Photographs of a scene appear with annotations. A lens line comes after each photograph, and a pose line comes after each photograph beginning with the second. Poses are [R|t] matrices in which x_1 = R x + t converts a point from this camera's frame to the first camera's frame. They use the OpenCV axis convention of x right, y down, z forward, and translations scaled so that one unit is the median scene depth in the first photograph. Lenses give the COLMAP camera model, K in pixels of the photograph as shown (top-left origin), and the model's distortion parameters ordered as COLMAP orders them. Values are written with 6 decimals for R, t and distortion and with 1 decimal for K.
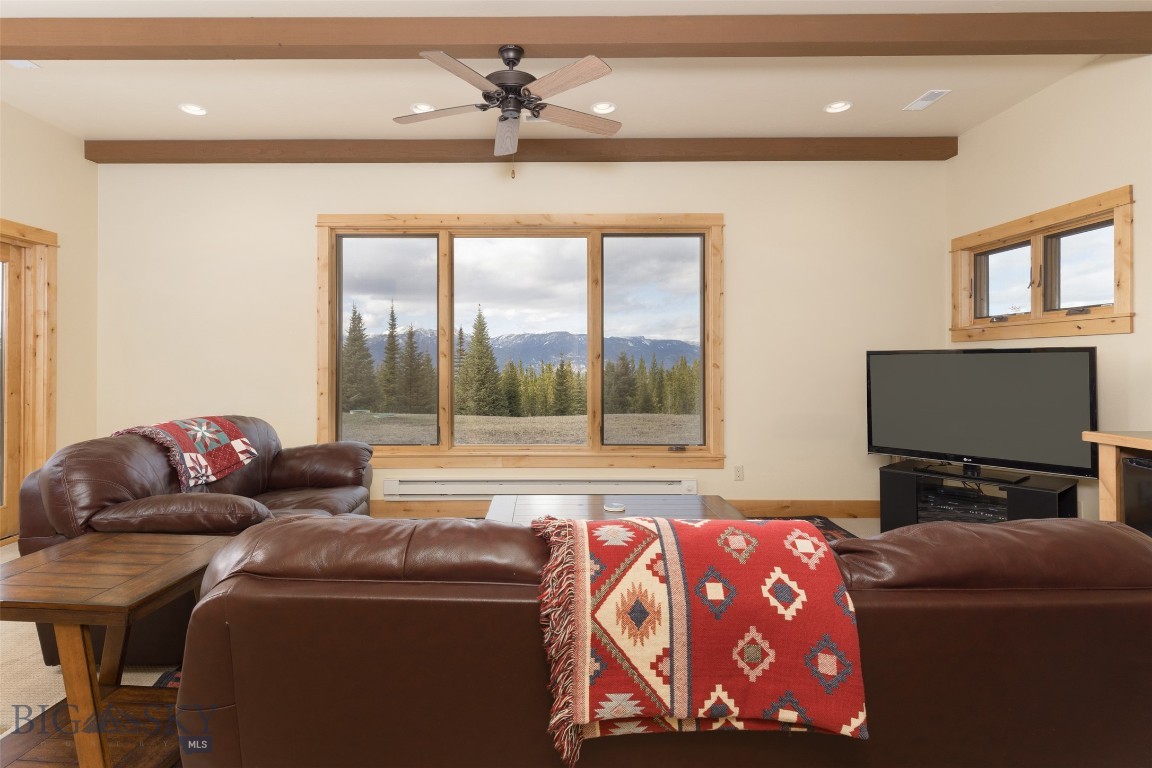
lens RADIAL K [[561.1, 0, 575.0], [0, 561.1, 360.2], [0, 0, 1]] dist [0.008408, -0.000611]
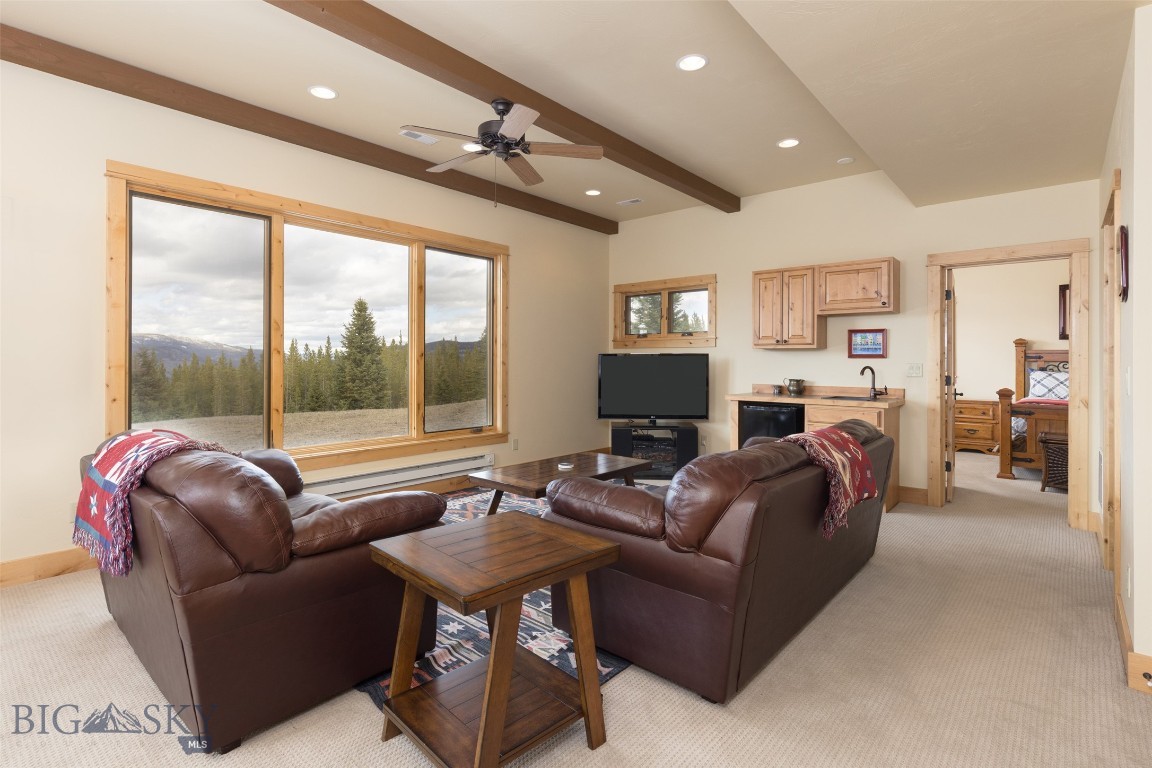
lens RADIAL K [[542.4, 0, 541.5], [0, 542.4, 356.2], [0, 0, 1]] dist [0.014255, -0.000224]
pose [[0.683803, 0.009639, 0.729603, -0.619258], [-0.007220, 0.999953, -0.006444, 0.001732], [-0.729631, -0.000861, 0.683841, 0.088983]]
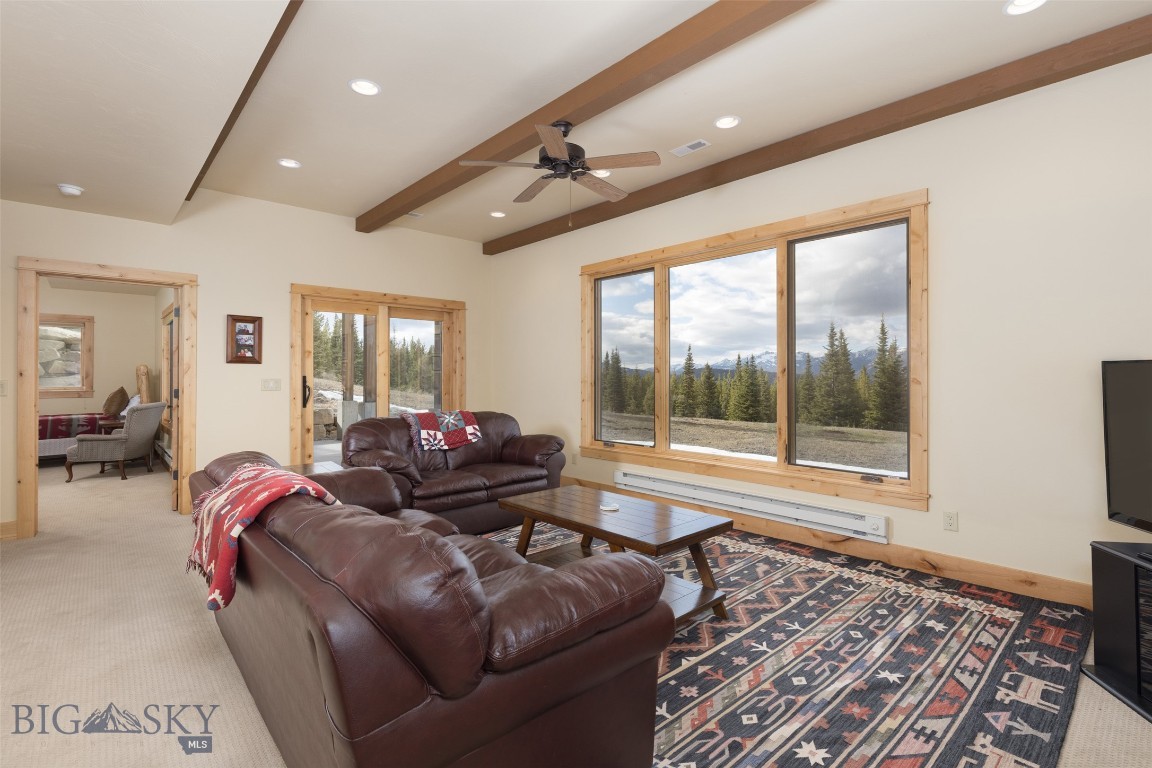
lens RADIAL K [[531.5, 0, 580.7], [0, 531.5, 384.2], [0, 0, 1]] dist [0.016768, -0.000220]
pose [[0.678033, 0.015685, -0.734864, 0.506969], [0.006810, 0.999595, 0.027619, -0.012957], [0.735000, -0.023731, 0.677652, 0.138352]]
